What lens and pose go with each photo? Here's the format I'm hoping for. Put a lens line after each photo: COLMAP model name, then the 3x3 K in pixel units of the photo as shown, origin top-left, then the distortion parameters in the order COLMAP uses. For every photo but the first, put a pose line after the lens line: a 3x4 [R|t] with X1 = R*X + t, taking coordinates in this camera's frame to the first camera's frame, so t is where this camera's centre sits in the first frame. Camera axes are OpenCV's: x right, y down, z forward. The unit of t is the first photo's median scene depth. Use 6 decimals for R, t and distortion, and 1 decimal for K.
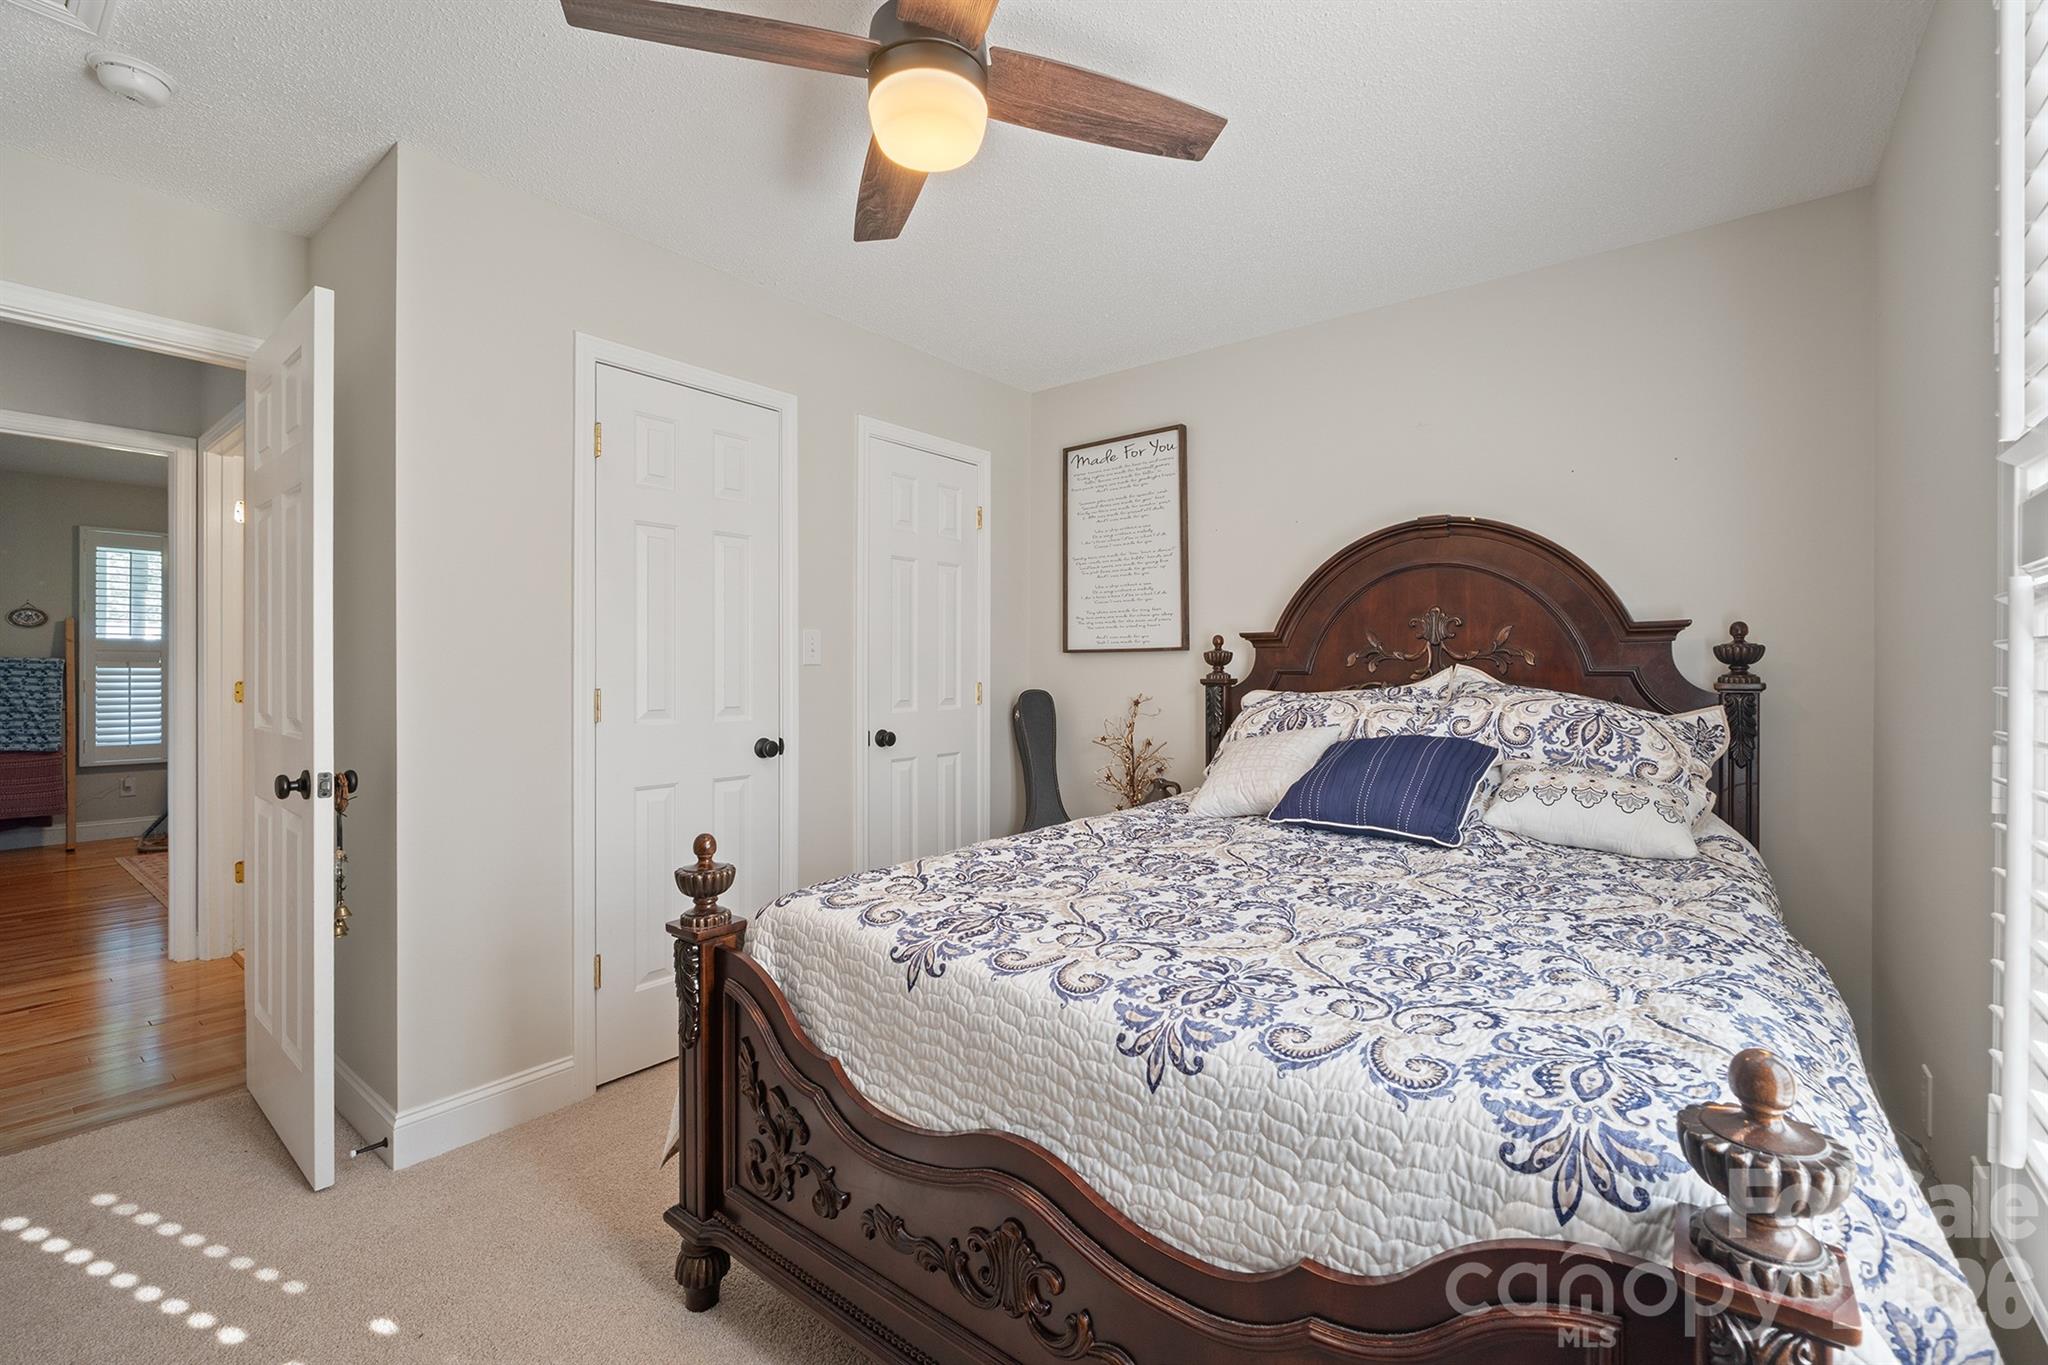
lens RADIAL K [[885.7, 0, 1017.0], [0, 885.7, 671.9], [0, 0, 1]] dist [-0.007352, -0.000240]
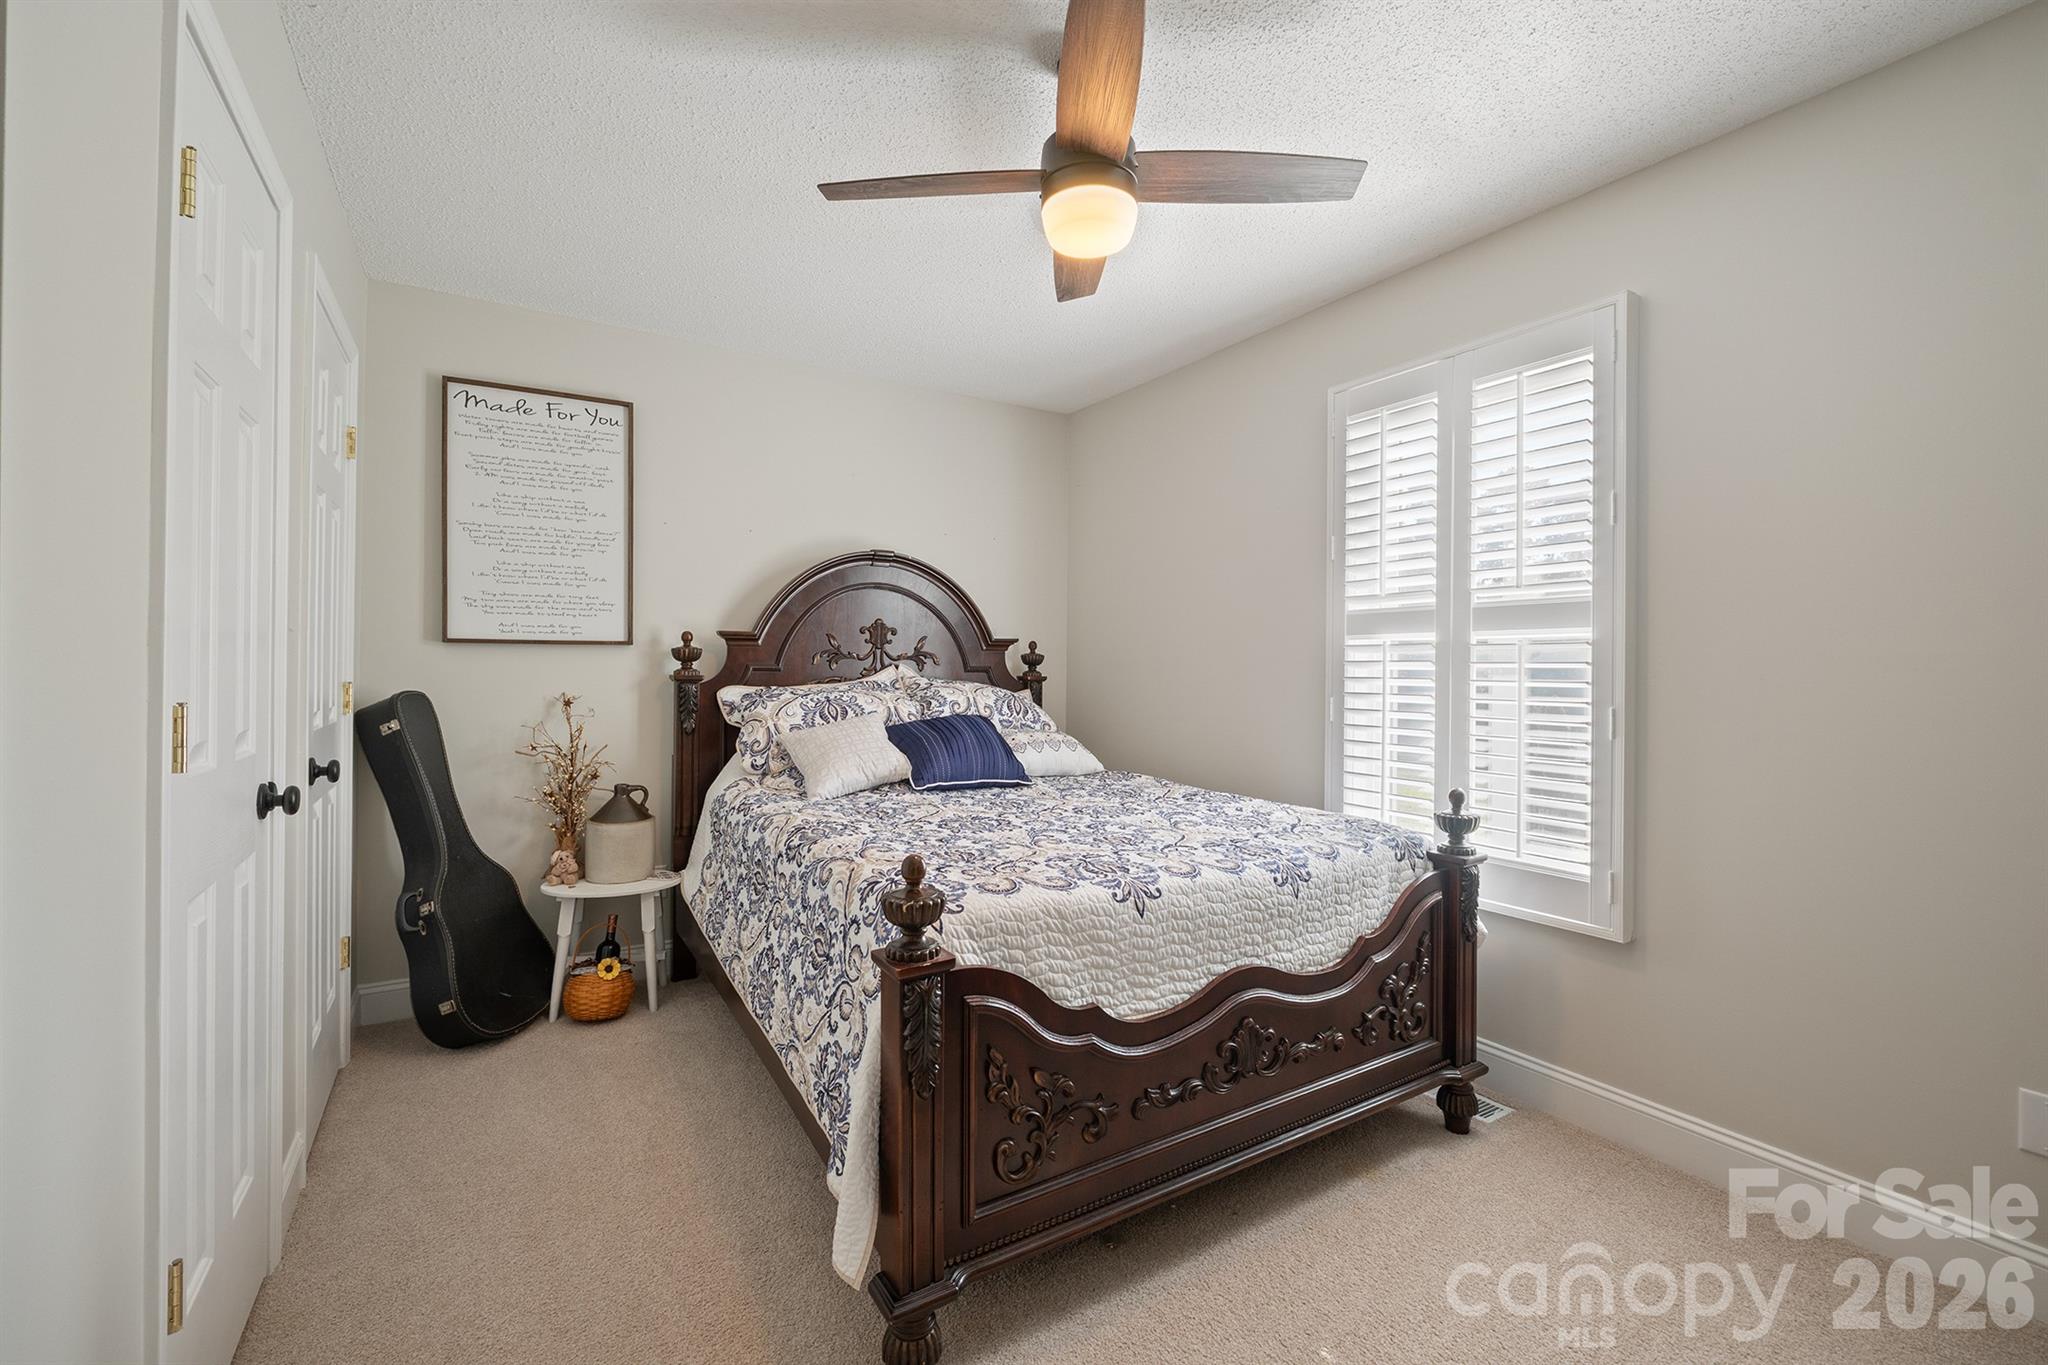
lens RADIAL K [[885.7, 0, 1022.5], [0, 885.7, 679.1], [0, 0, 1]] dist [-0.007352, -0.000240]
pose [[0.314116, -0.007386, 0.949356, -0.827117], [-0.003764, 0.999952, 0.009025, 0.002571], [-0.949377, -0.006408, 0.314074, 0.453556]]
